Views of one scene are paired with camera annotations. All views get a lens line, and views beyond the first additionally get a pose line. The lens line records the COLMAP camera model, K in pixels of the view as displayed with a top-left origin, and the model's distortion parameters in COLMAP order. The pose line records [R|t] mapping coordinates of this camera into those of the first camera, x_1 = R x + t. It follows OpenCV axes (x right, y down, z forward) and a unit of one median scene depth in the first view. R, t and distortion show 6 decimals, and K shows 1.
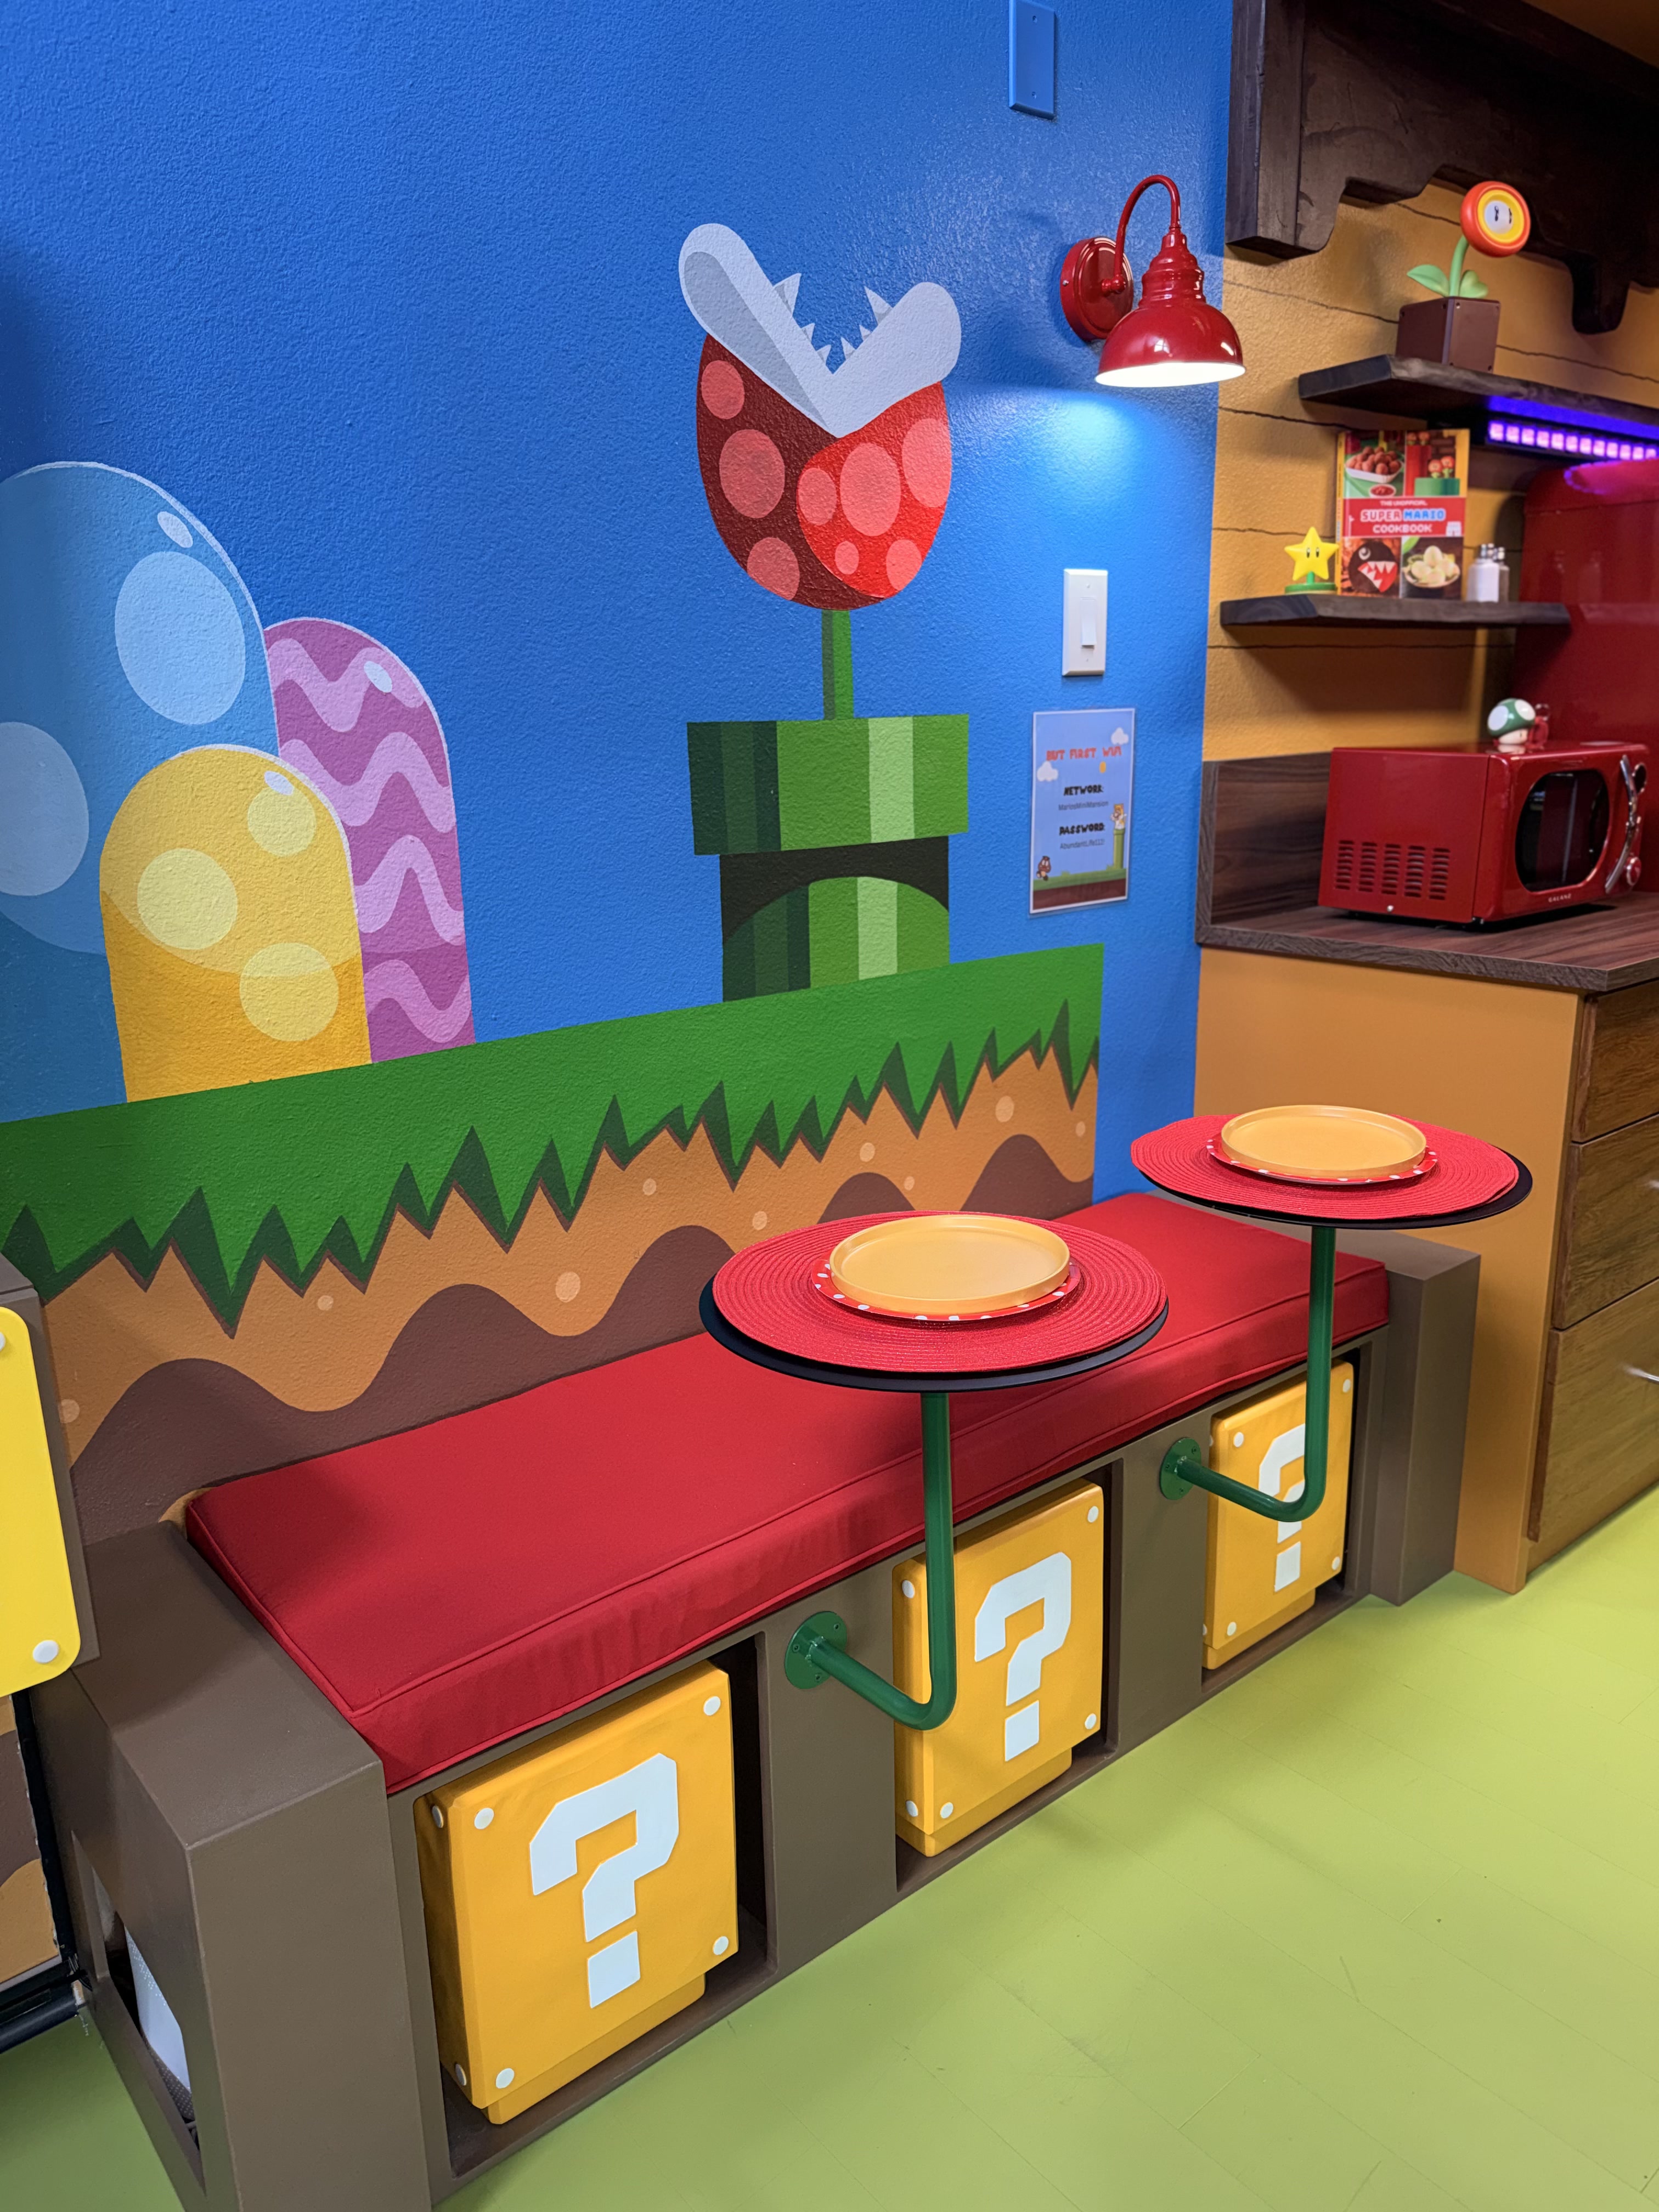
lens RADIAL K [[1588.1, 0, 829.5], [0, 1588.1, 1106.0], [0, 0, 1]] dist [0.001979, -0.001102]
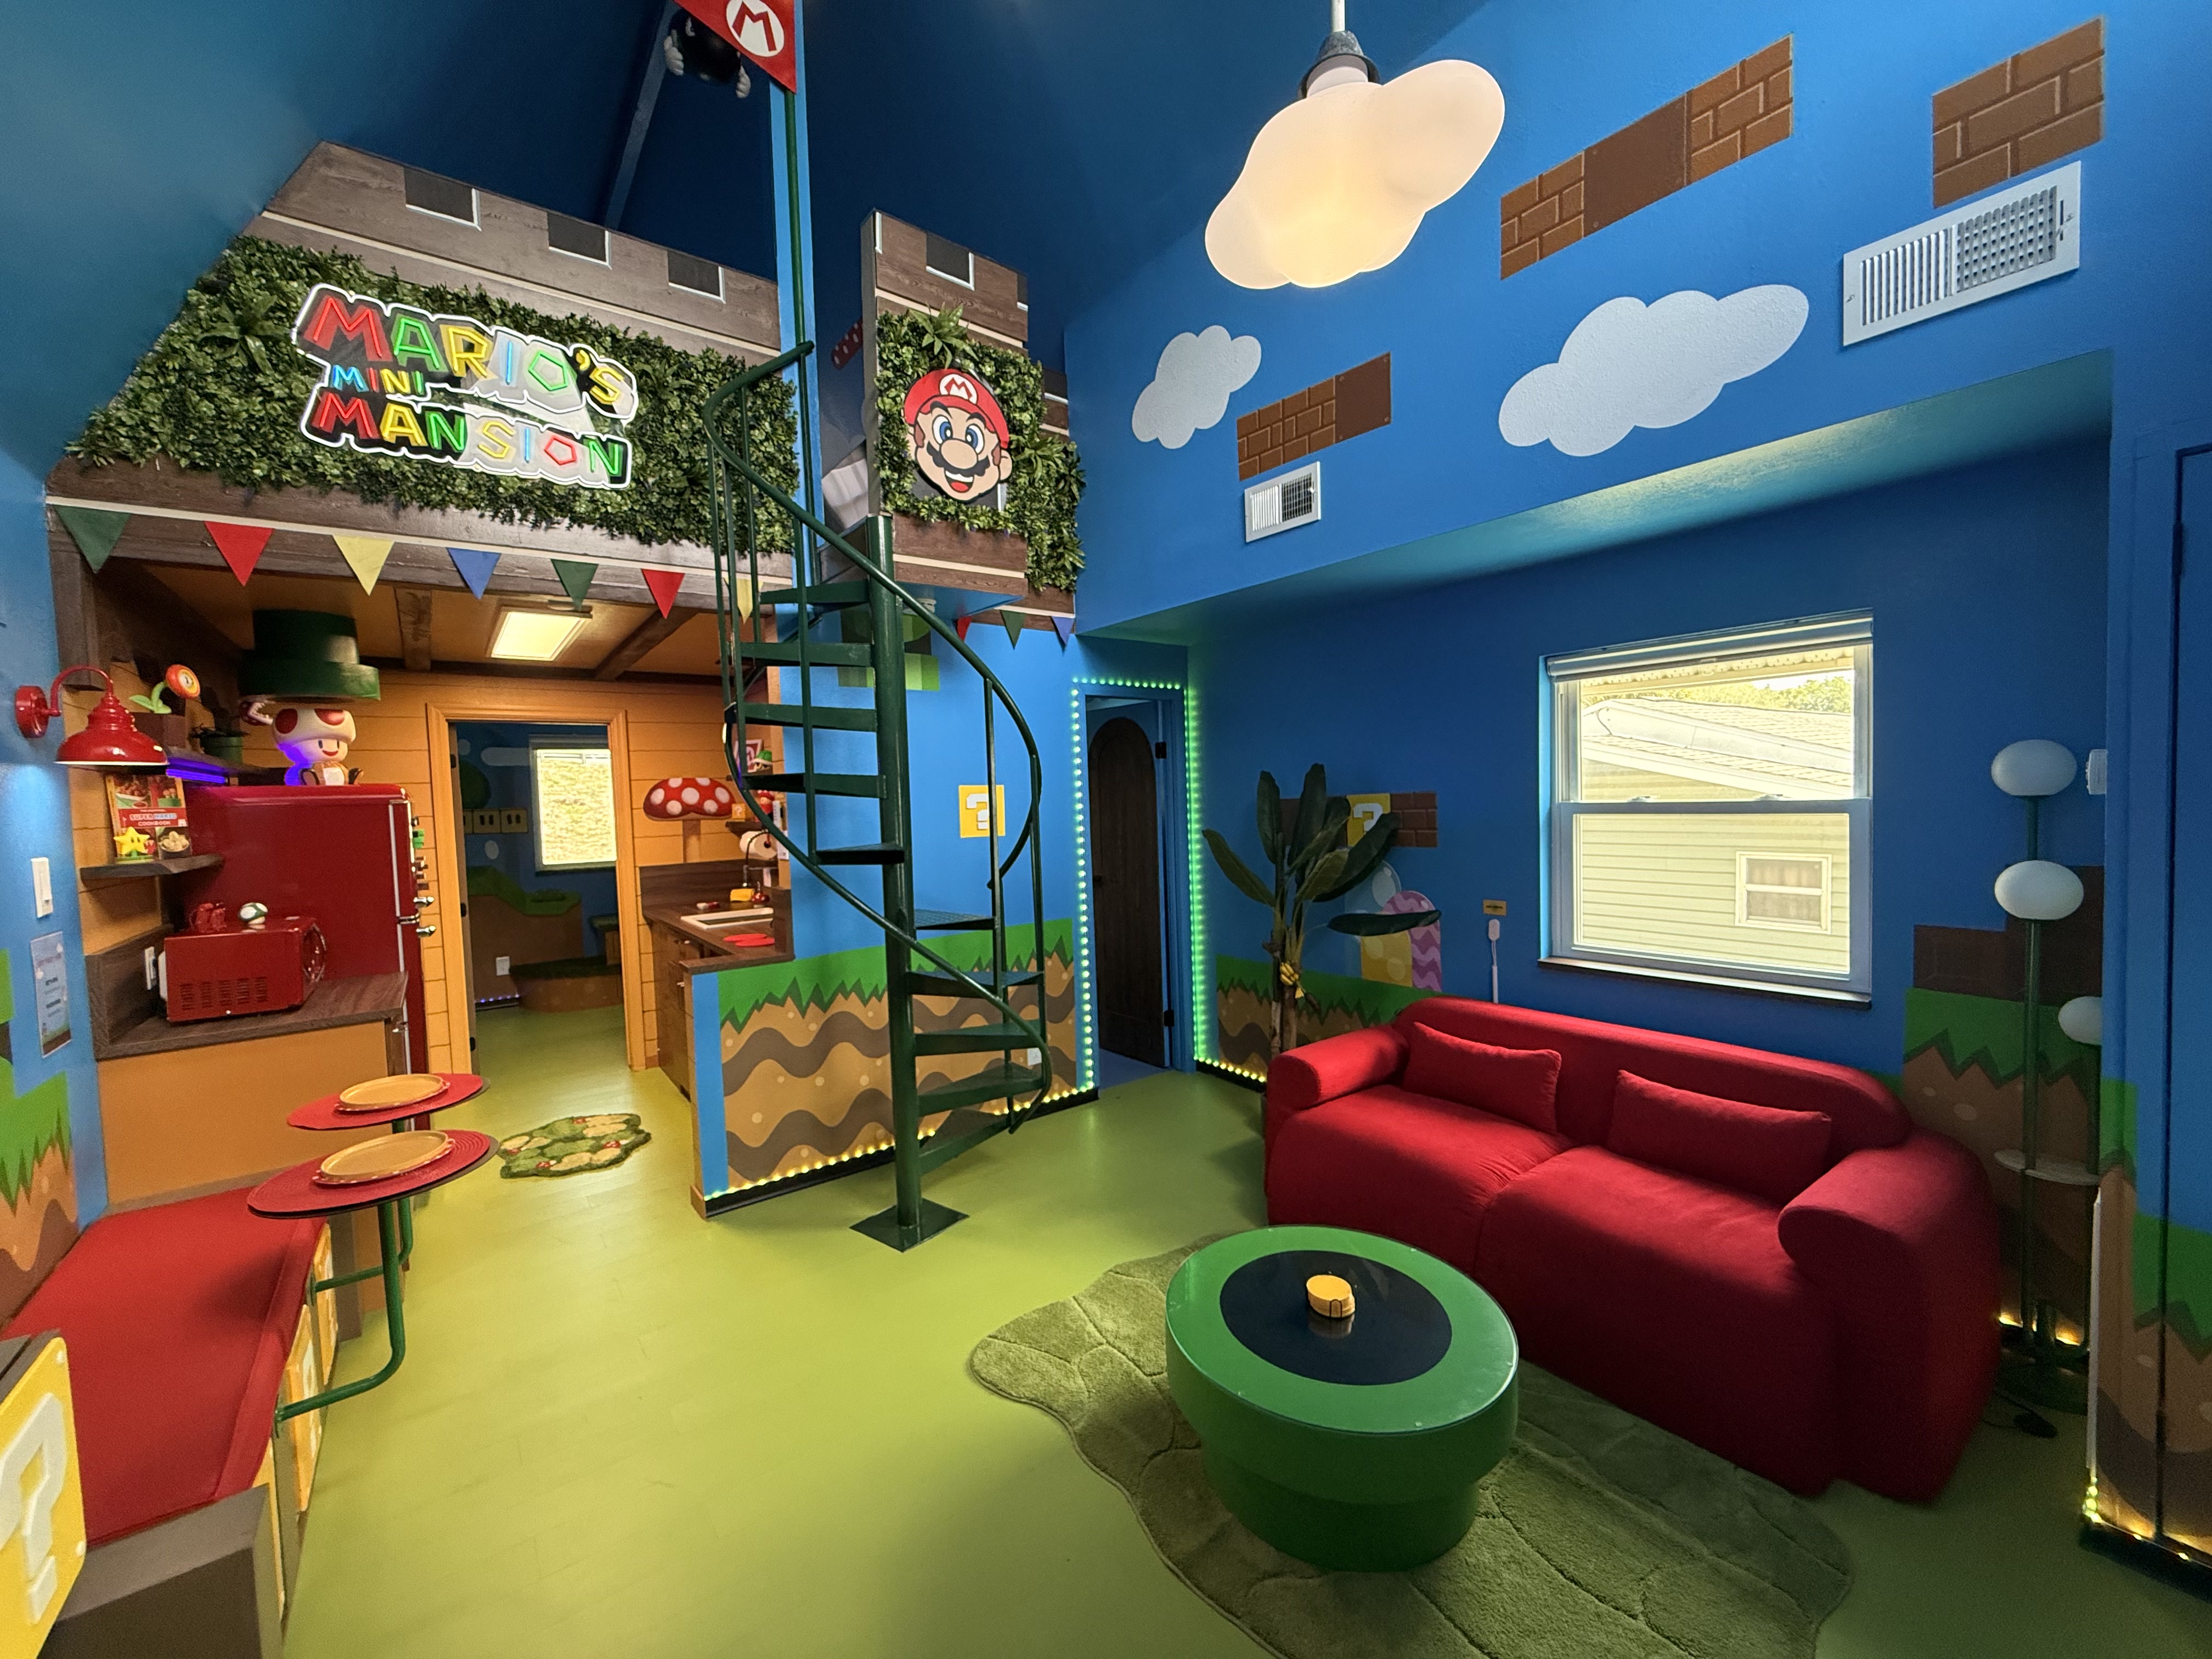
lens RADIAL K [[893.4, 0, 1106.0], [0, 893.4, 829.5], [0, 0, 1]] dist [0.000011, -0.000360]
pose [[0.051650, -0.024374, 0.998368, -0.672286], [0.289042, 0.957279, 0.008417, -0.037179], [-0.955922, 0.288135, 0.056488, -0.153383]]
